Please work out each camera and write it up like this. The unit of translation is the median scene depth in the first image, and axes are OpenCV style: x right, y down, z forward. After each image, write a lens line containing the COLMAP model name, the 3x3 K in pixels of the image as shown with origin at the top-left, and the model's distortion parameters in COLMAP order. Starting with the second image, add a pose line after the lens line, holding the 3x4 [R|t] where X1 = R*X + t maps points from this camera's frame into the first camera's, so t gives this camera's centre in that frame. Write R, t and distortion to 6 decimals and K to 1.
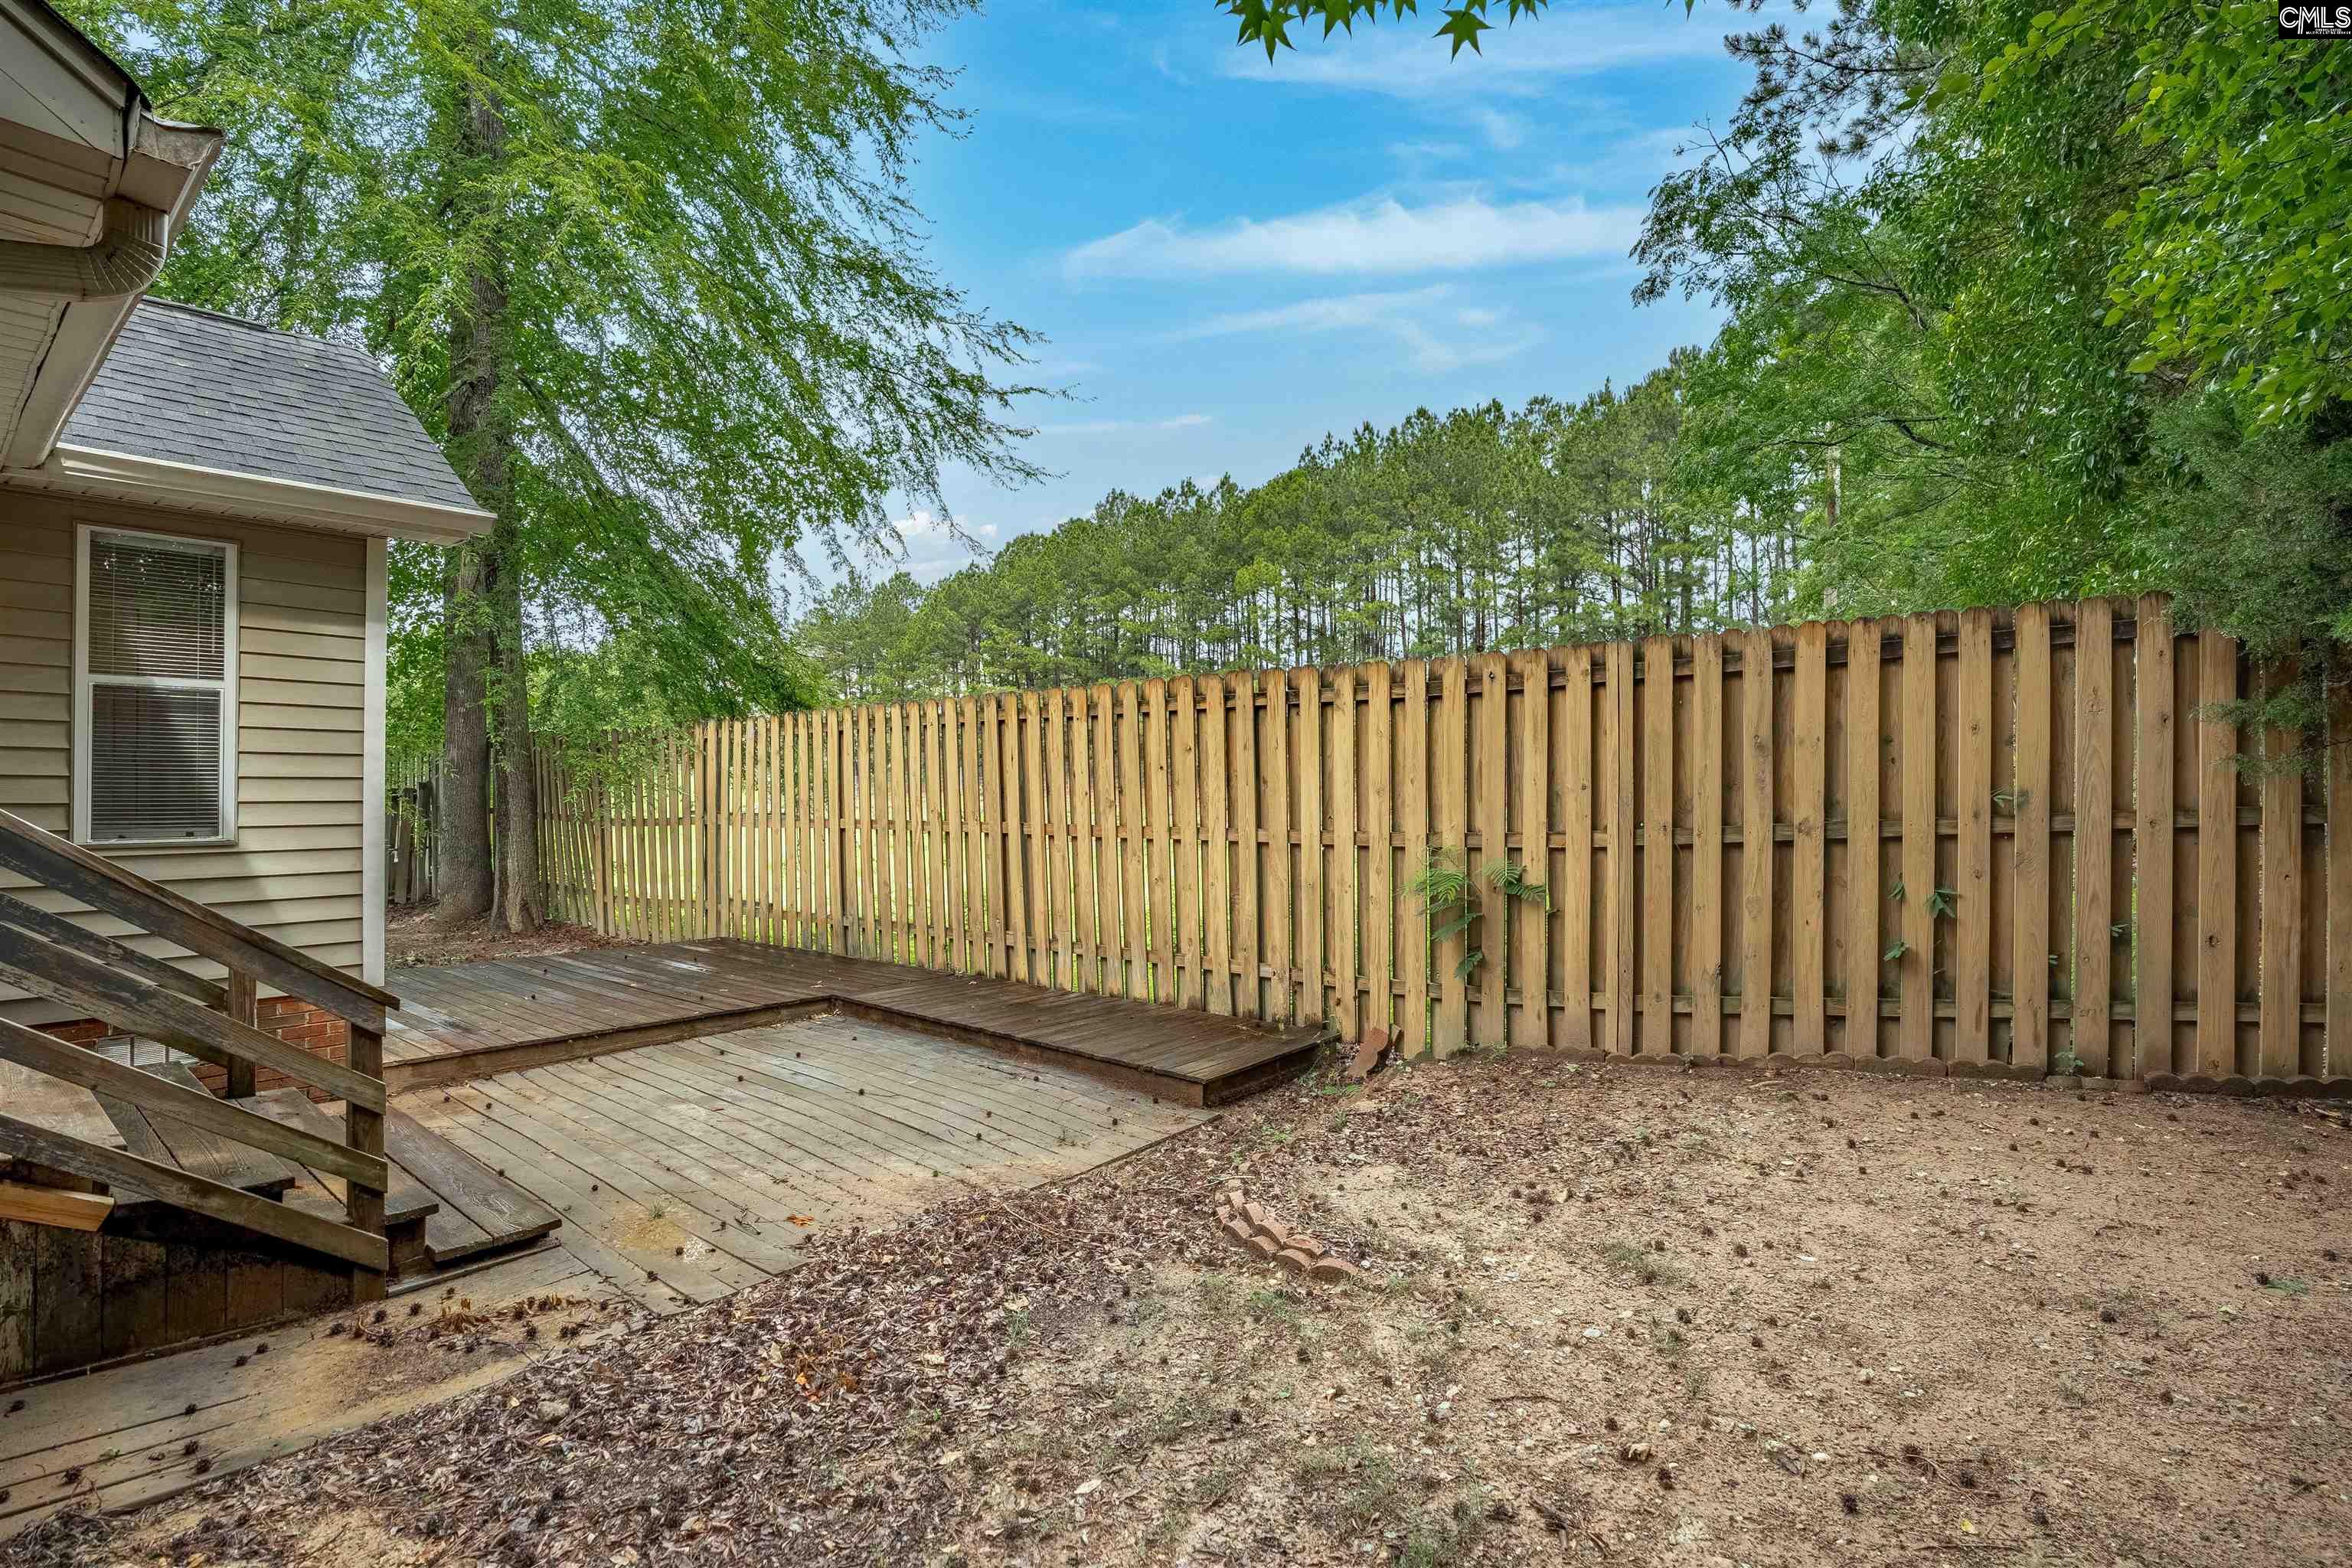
lens RADIAL K [[1104.4, 0, 1182.2], [0, 1104.4, 793.6], [0, 0, 1]] dist [-0.023473, 0.000825]
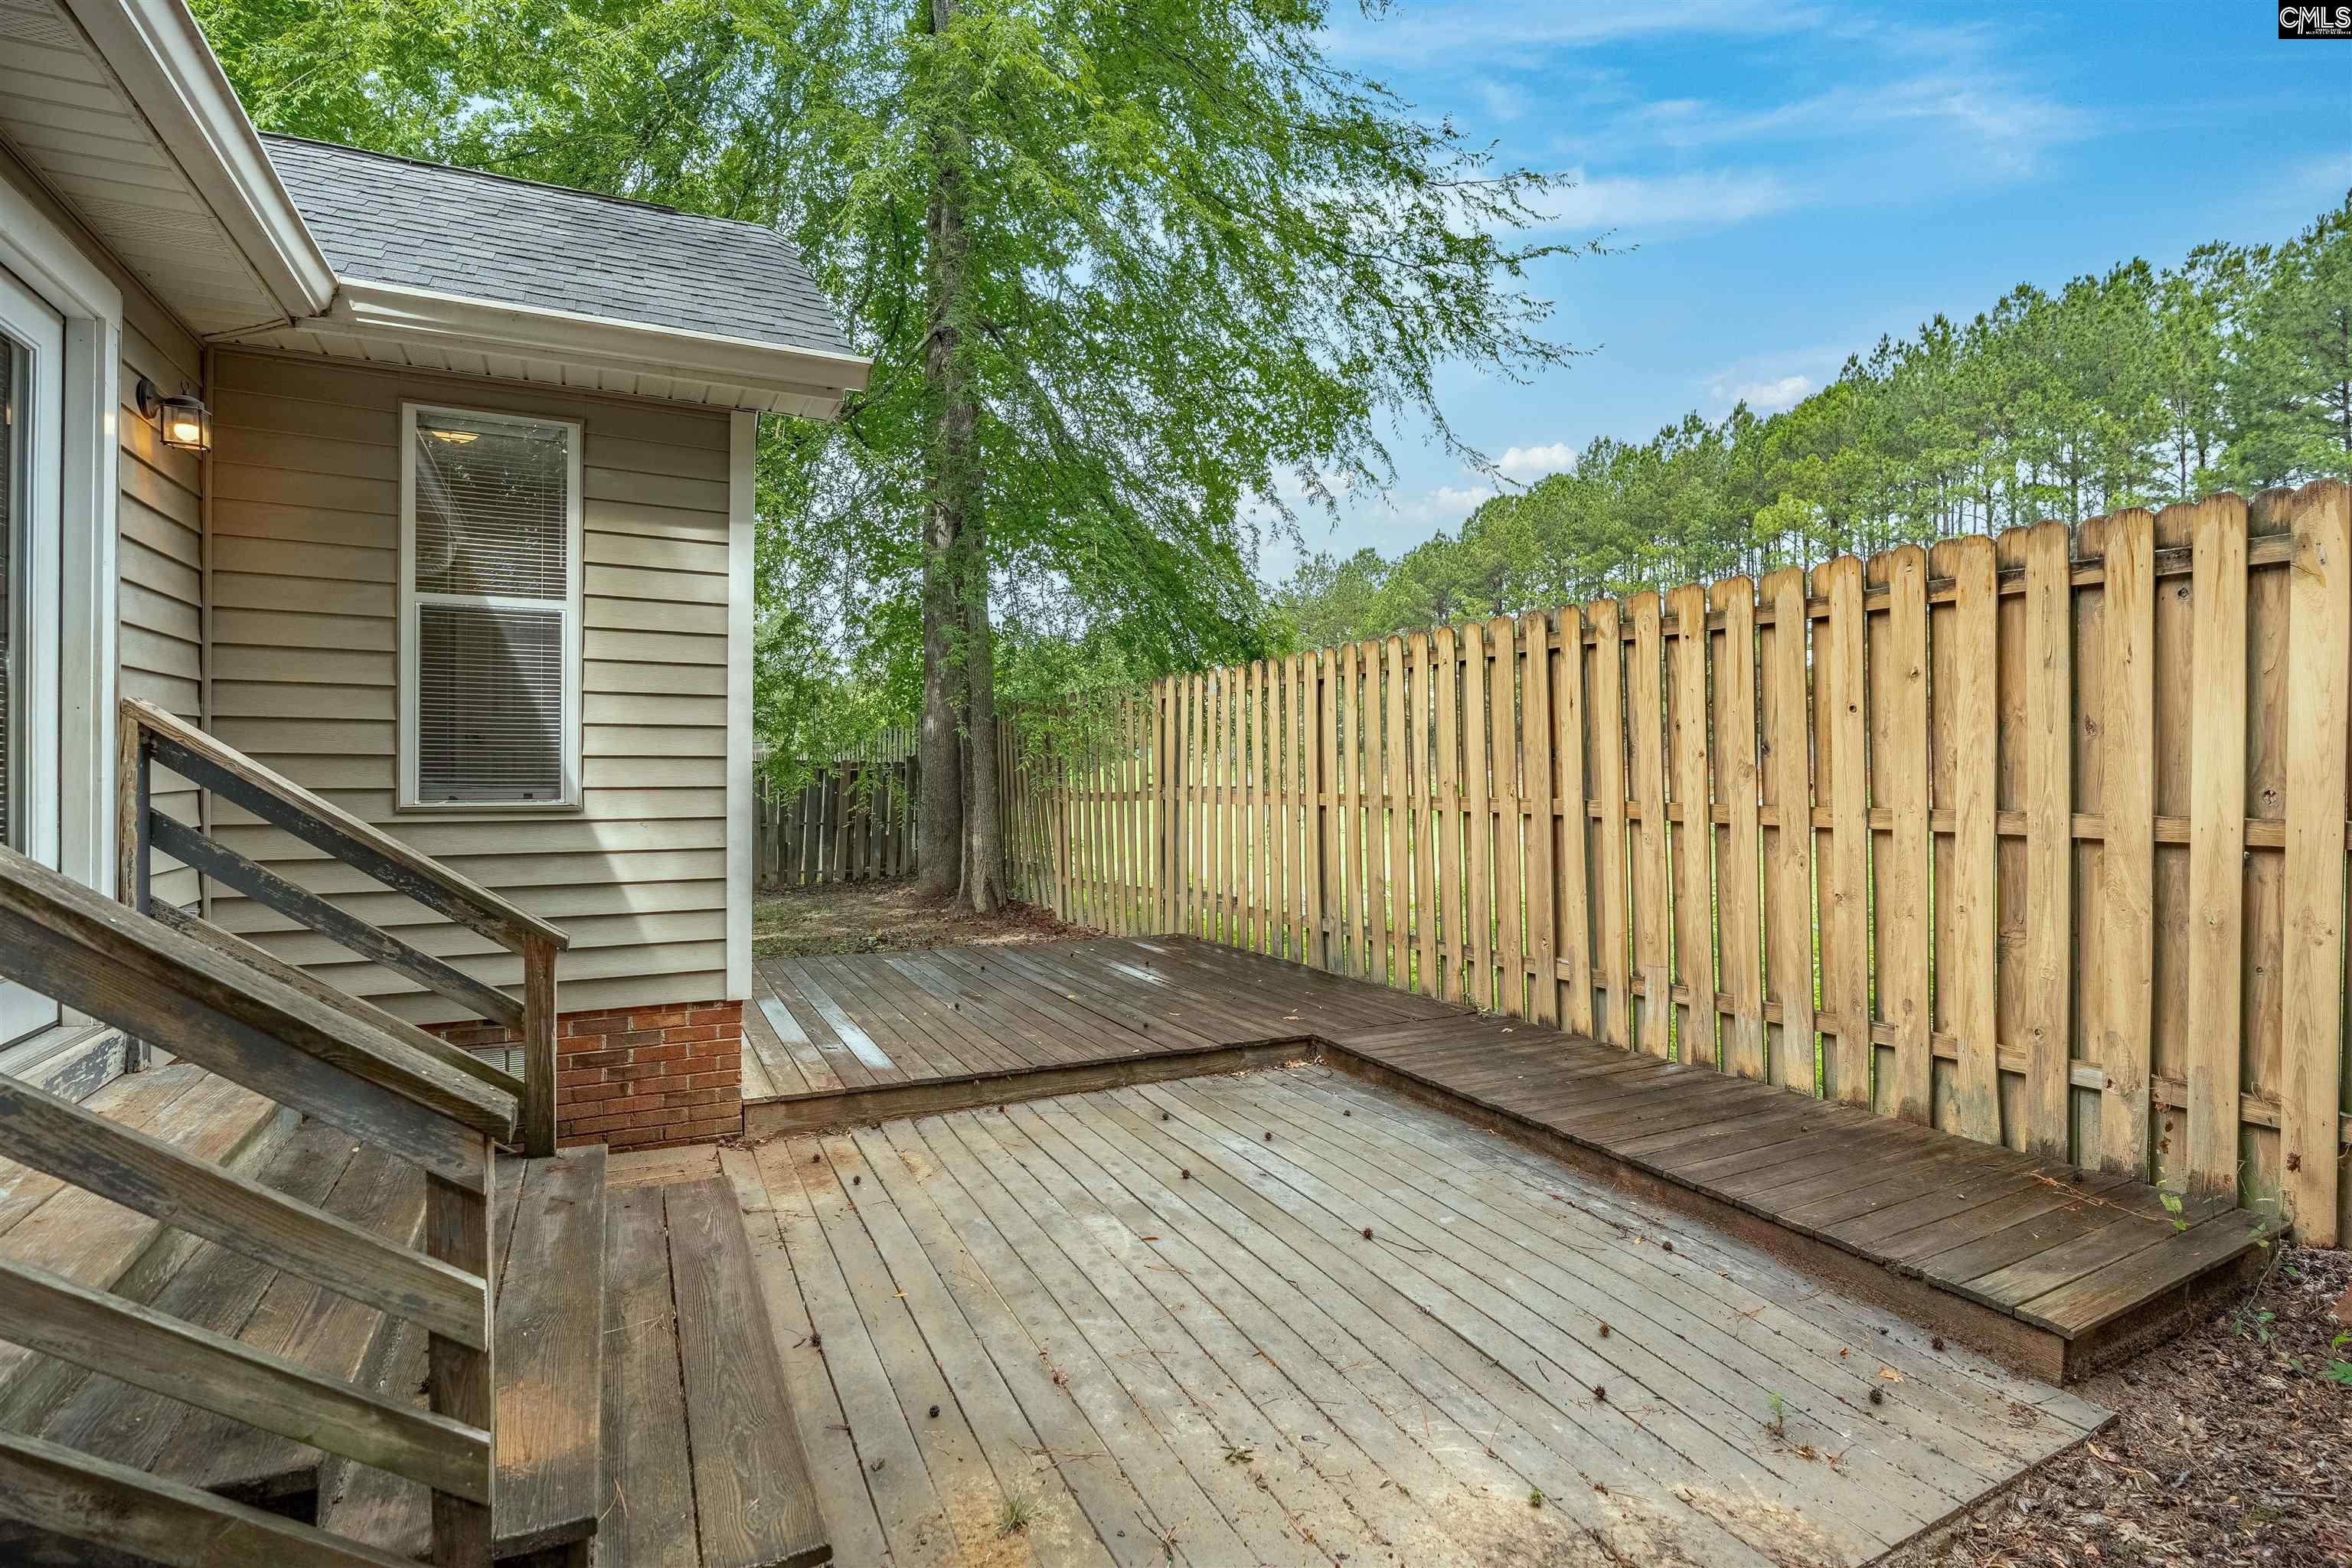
lens RADIAL K [[1117.8, 0, 1179.7], [0, 1117.8, 787.5], [0, 0, 1]] dist [-0.025732, 0.000668]
pose [[0.916738, 0.007563, -0.399417, -0.115062], [-0.003790, 0.999940, 0.010234, 0.014865], [0.399471, -0.007868, 0.916712, 0.318952]]
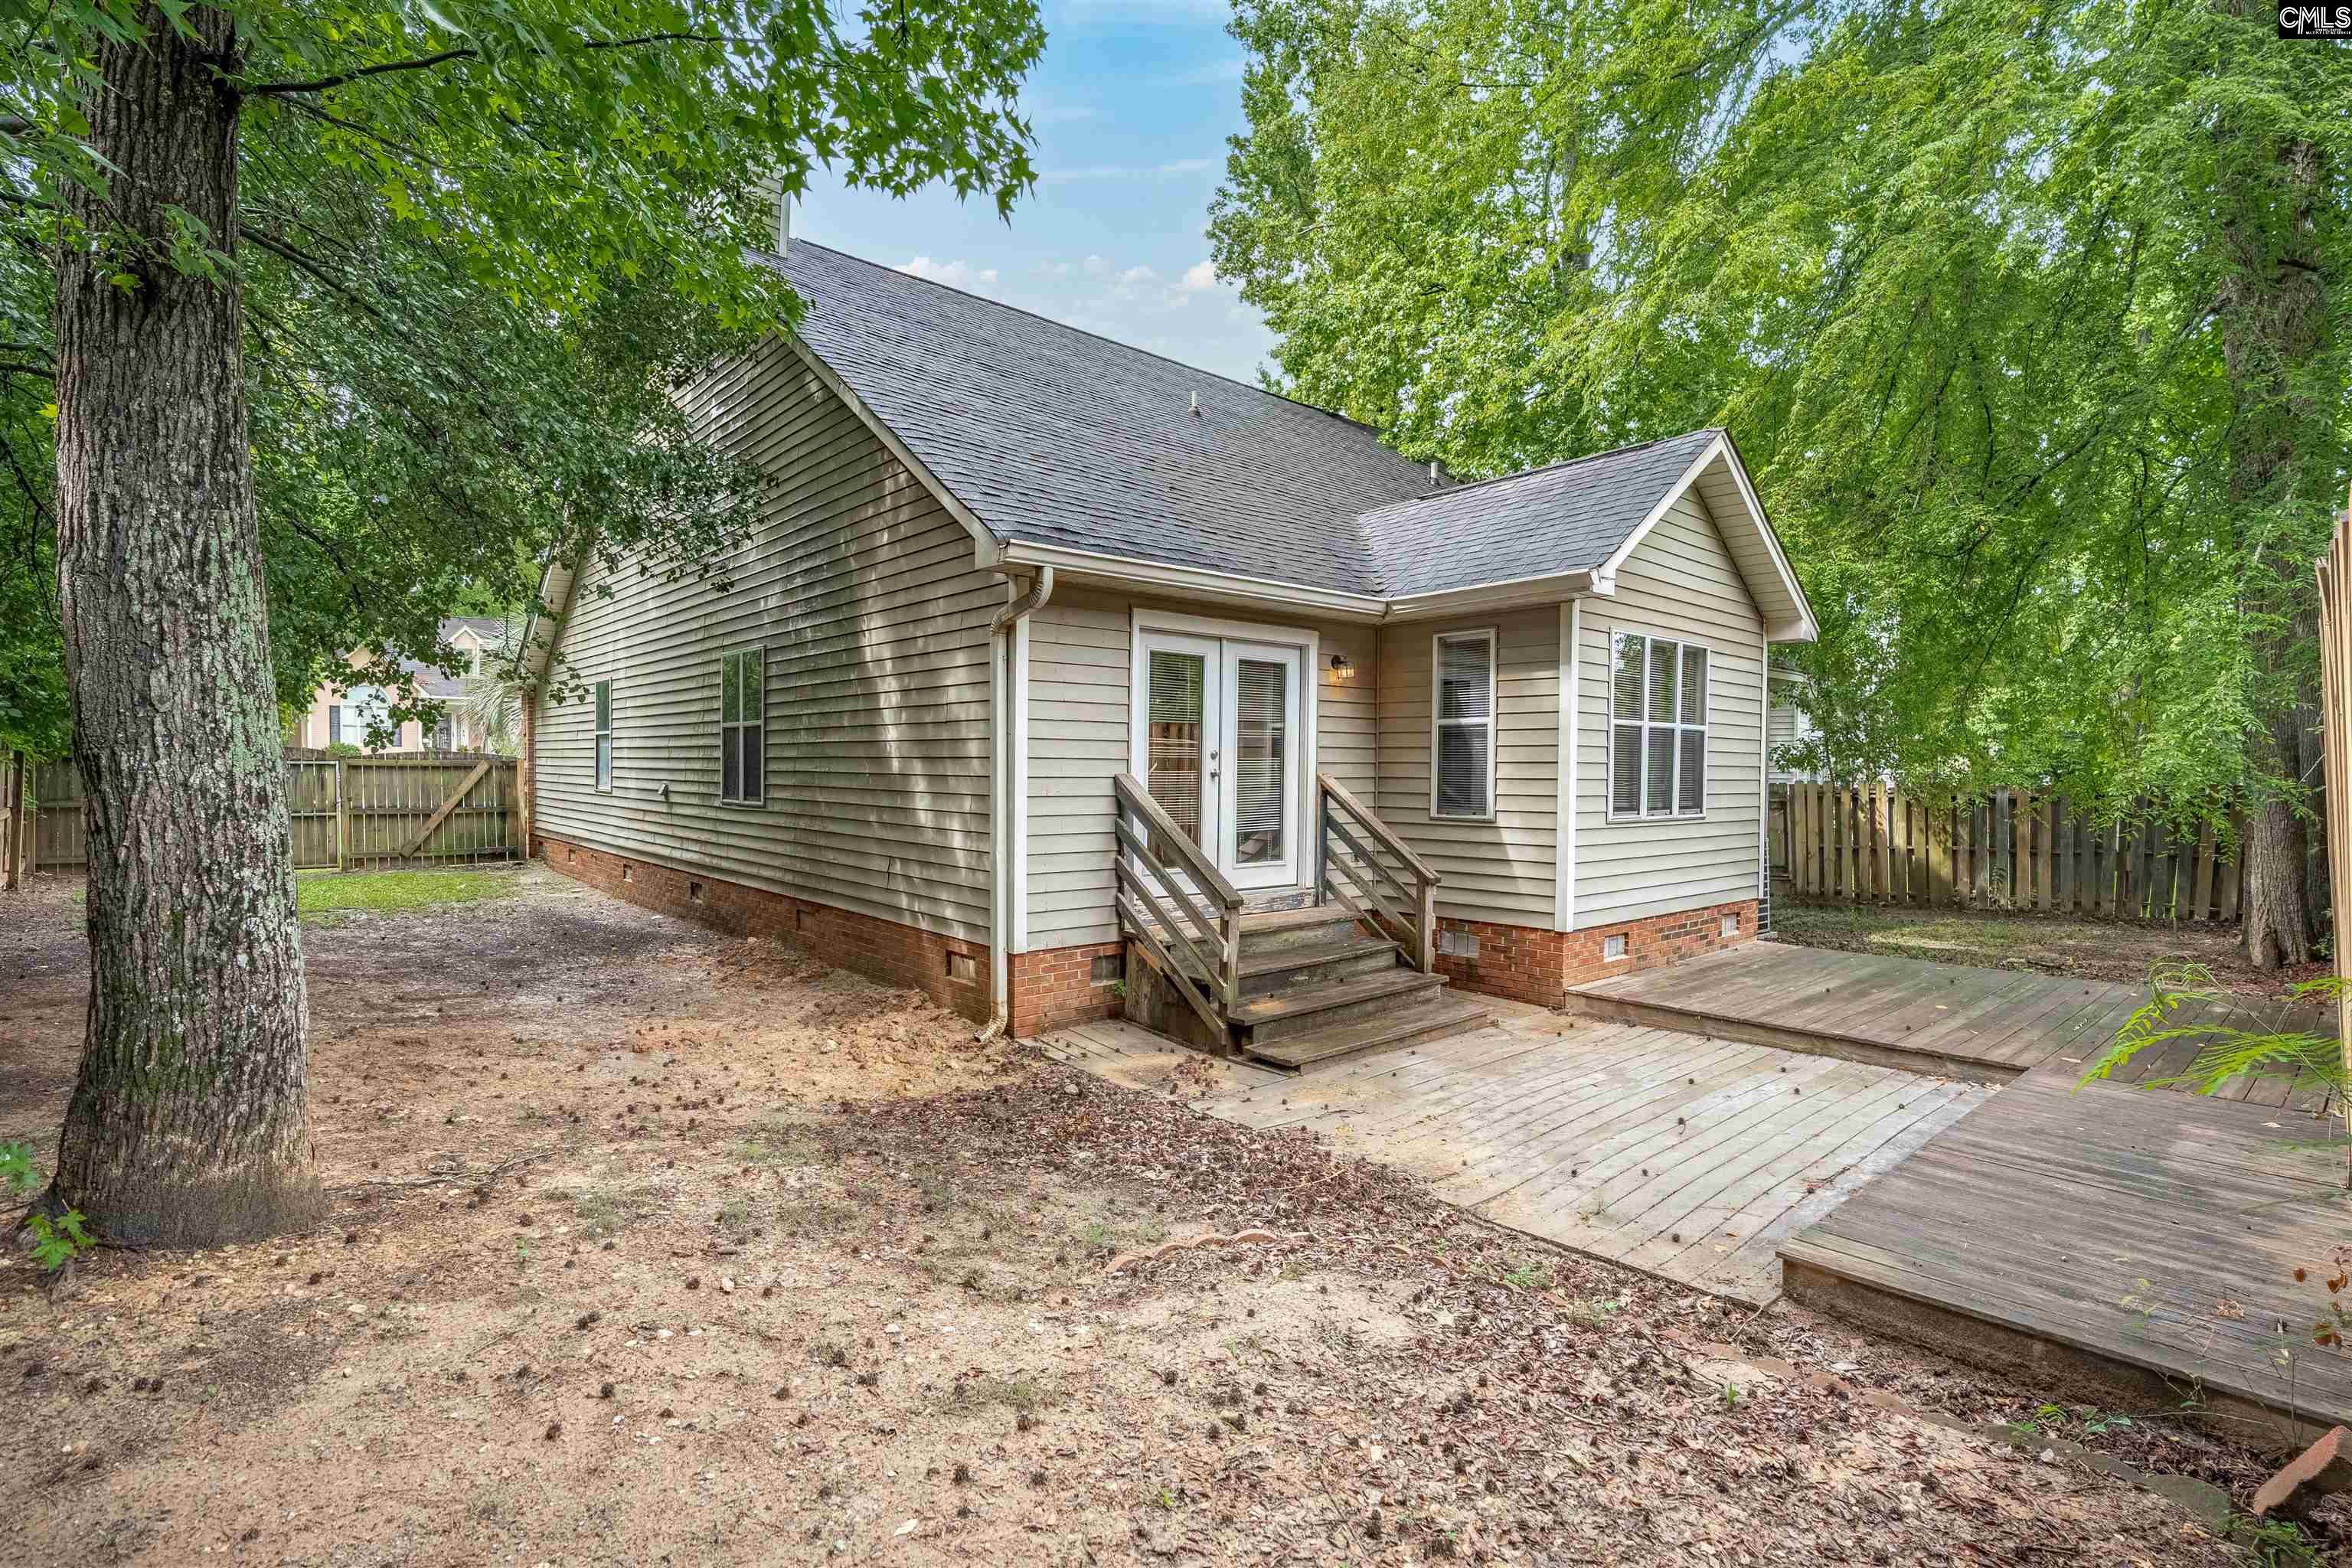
lens RADIAL K [[1112.7, 0, 1178.8], [0, 1112.7, 785.4], [0, 0, 1]] dist [-0.032534, 0.008432]
pose [[-0.166317, 0.009760, -0.986024, 0.555831], [-0.010747, 0.999874, 0.011710, -0.013655], [0.986014, 0.012544, -0.166191, 0.591111]]
